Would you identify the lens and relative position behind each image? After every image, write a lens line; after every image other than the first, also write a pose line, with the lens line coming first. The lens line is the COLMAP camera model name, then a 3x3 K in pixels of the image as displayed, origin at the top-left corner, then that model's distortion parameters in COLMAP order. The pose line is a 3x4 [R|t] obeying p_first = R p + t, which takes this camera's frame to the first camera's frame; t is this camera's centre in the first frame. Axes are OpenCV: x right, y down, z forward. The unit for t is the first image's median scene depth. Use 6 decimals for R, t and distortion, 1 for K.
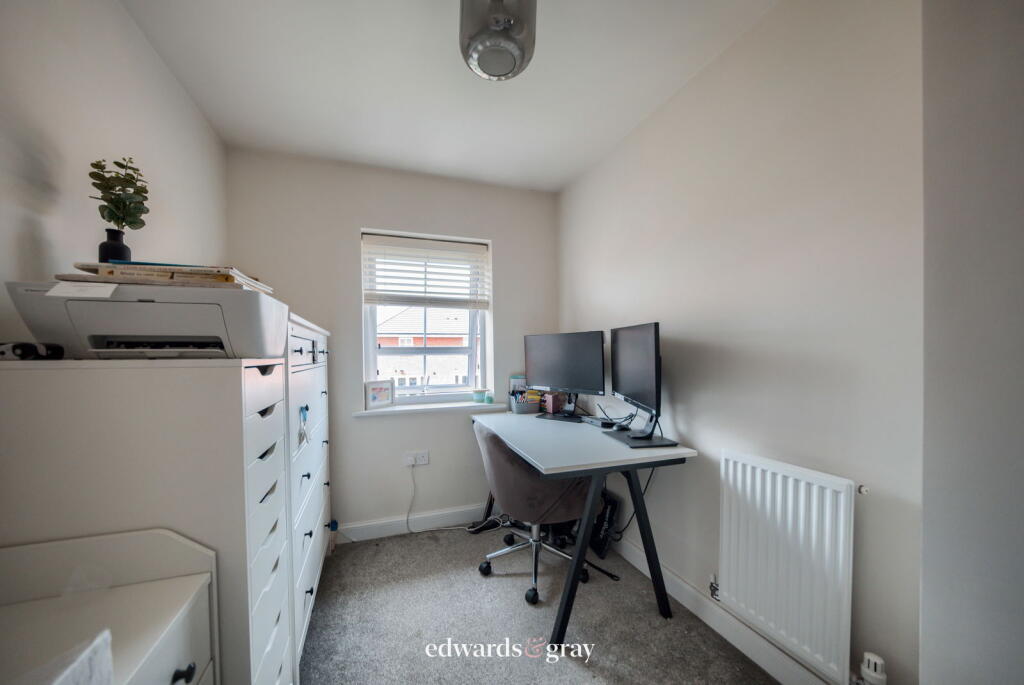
lens RADIAL K [[347.1, 0, 512.7], [0, 347.1, 360.4], [0, 0, 1]] dist [-0.013118, 0.000050]
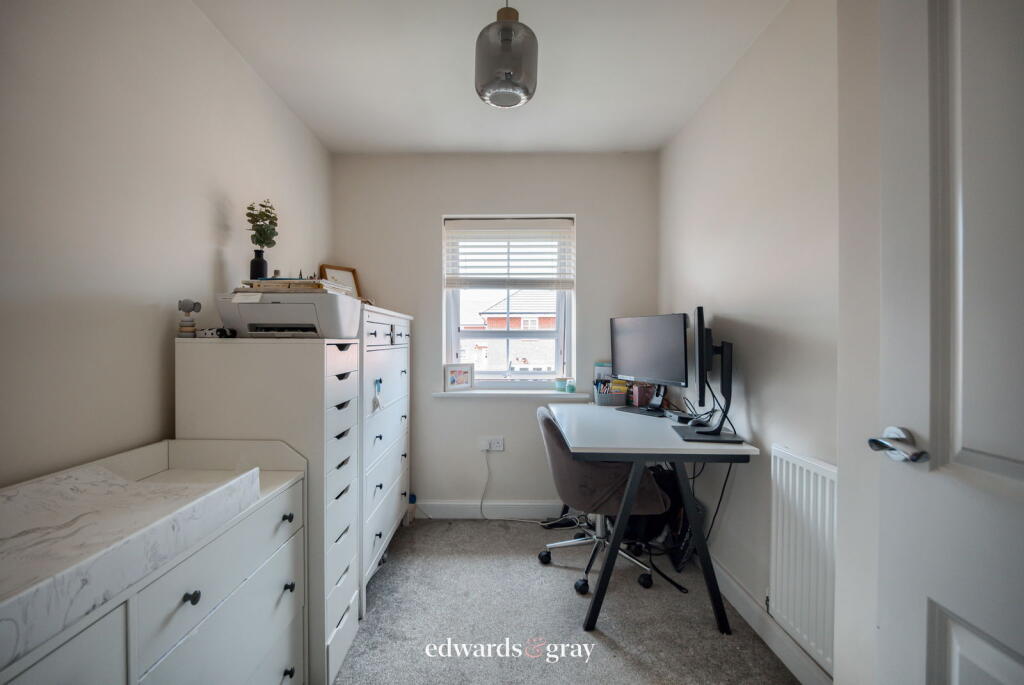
lens RADIAL K [[417.9, 0, 512.0], [0, 417.9, 342.5], [0, 0, 1]] dist [0.000308, 0.000011]
pose [[0.954808, 0.014421, -0.296874, 0.165643], [-0.017414, 0.999821, -0.007439, 0.003360], [0.296714, 0.012272, 0.954888, -0.157304]]
